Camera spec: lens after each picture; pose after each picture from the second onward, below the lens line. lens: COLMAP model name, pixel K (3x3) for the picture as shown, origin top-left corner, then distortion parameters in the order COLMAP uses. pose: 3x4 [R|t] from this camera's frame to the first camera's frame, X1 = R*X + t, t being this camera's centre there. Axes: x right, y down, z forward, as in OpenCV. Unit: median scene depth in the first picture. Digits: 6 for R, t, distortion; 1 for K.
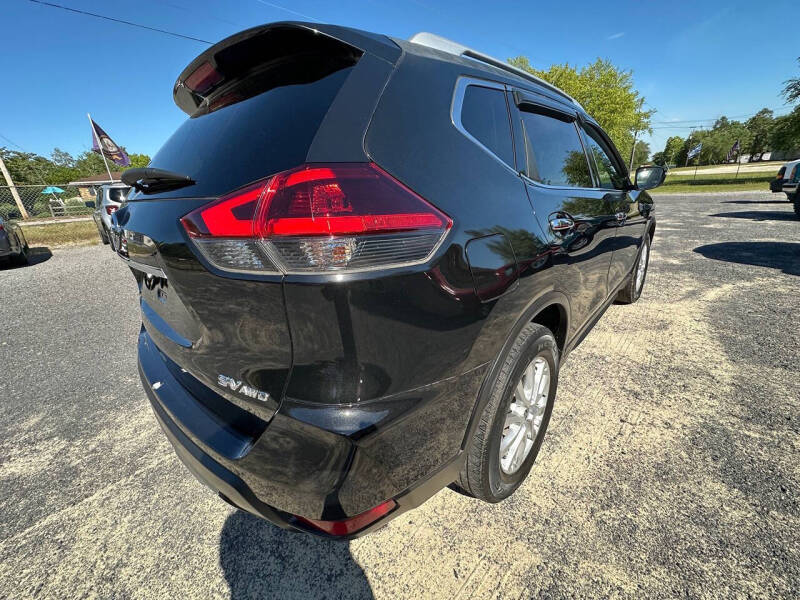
lens RADIAL K [[322.9, 0, 402.4], [0, 322.9, 300.6], [0, 0, 1]] dist [-0.003560, 0.000846]
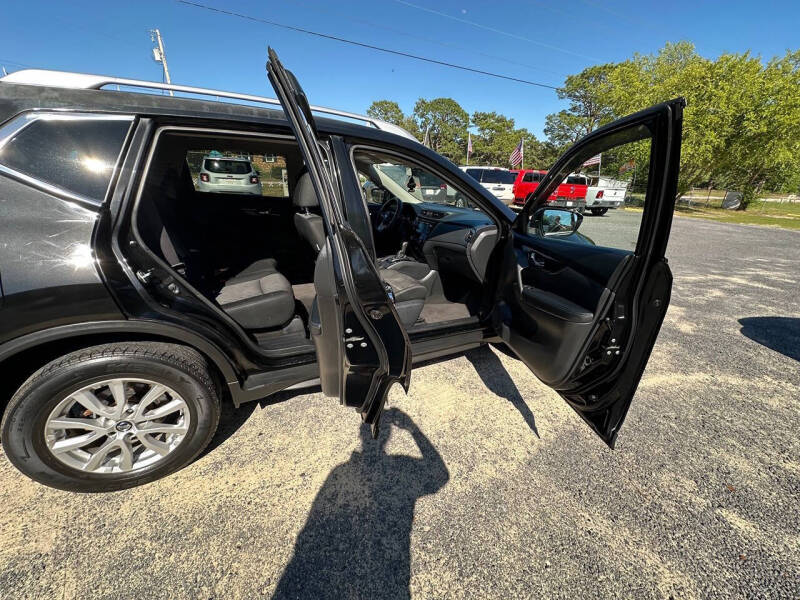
lens RADIAL K [[322.9, 0, 401.8], [0, 322.9, 300.3], [0, 0, 1]] dist [-0.003560, 0.000846]
pose [[0.934991, 0.219409, -0.278662, 1.087255], [-0.210606, 0.975632, 0.061534, -0.237708], [0.285373, 0.001154, 0.958416, 0.178561]]
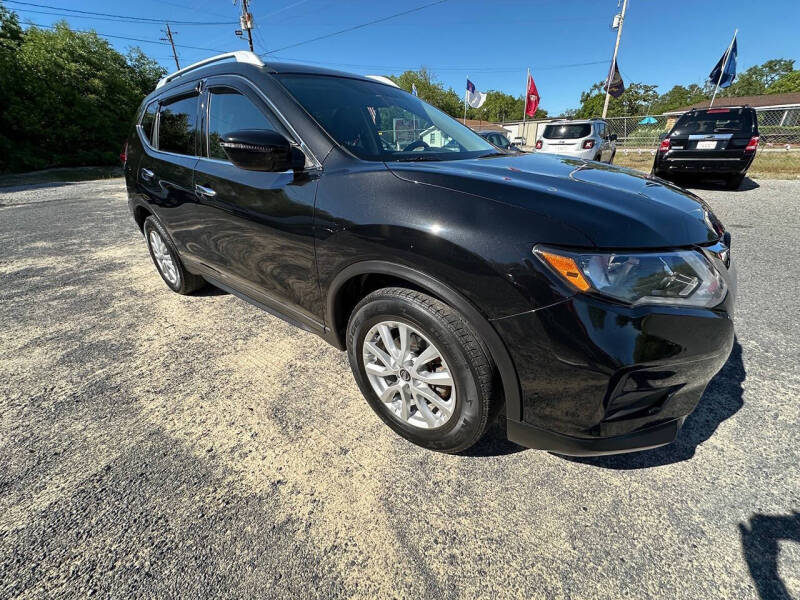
lens RADIAL K [[322.9, 0, 399.5], [0, 322.9, 300.7], [0, 0, 1]] dist [-0.003560, 0.000846]
pose [[0.063581, 0.484462, -0.872499, 1.926663], [-0.310259, 0.840540, 0.444107, -0.667743], [0.948523, 0.242464, 0.203751, 1.618394]]
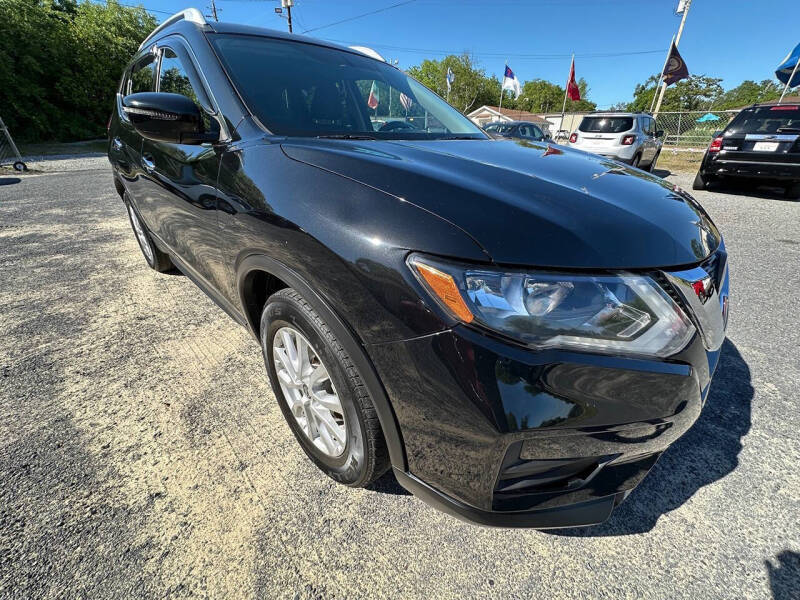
lens RADIAL K [[322.9, 0, 399.5], [0, 322.9, 300.5], [0, 0, 1]] dist [-0.003560, 0.000846]
pose [[-0.044246, 0.512000, -0.857845, 1.805612], [-0.343409, 0.798565, 0.494332, -0.718103], [0.938143, 0.316464, 0.140492, 1.853709]]
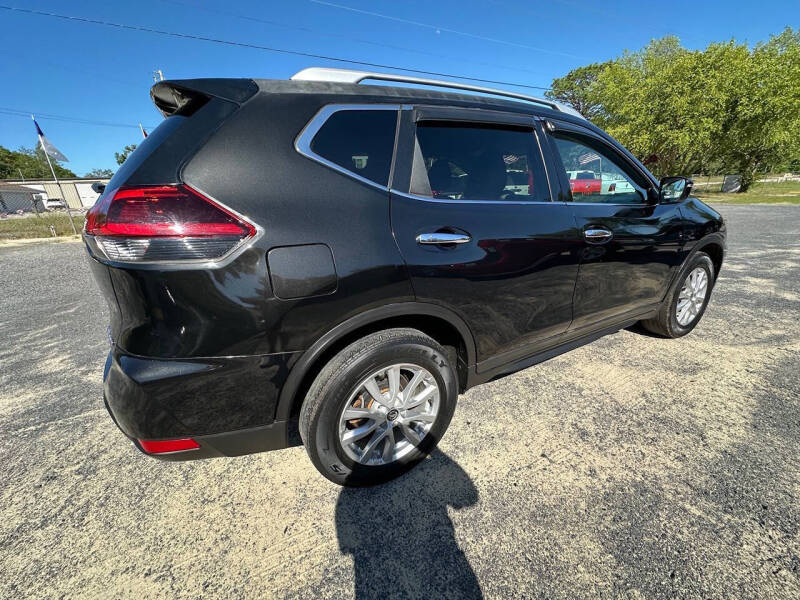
lens RADIAL K [[322.9, 0, 401.0], [0, 322.9, 300.4], [0, 0, 1]] dist [-0.003560, 0.000846]
pose [[0.948940, 0.124879, -0.289688, 0.500251], [-0.123734, 0.992064, 0.022343, -0.036715], [0.290179, 0.014642, 0.956860, -0.007760]]
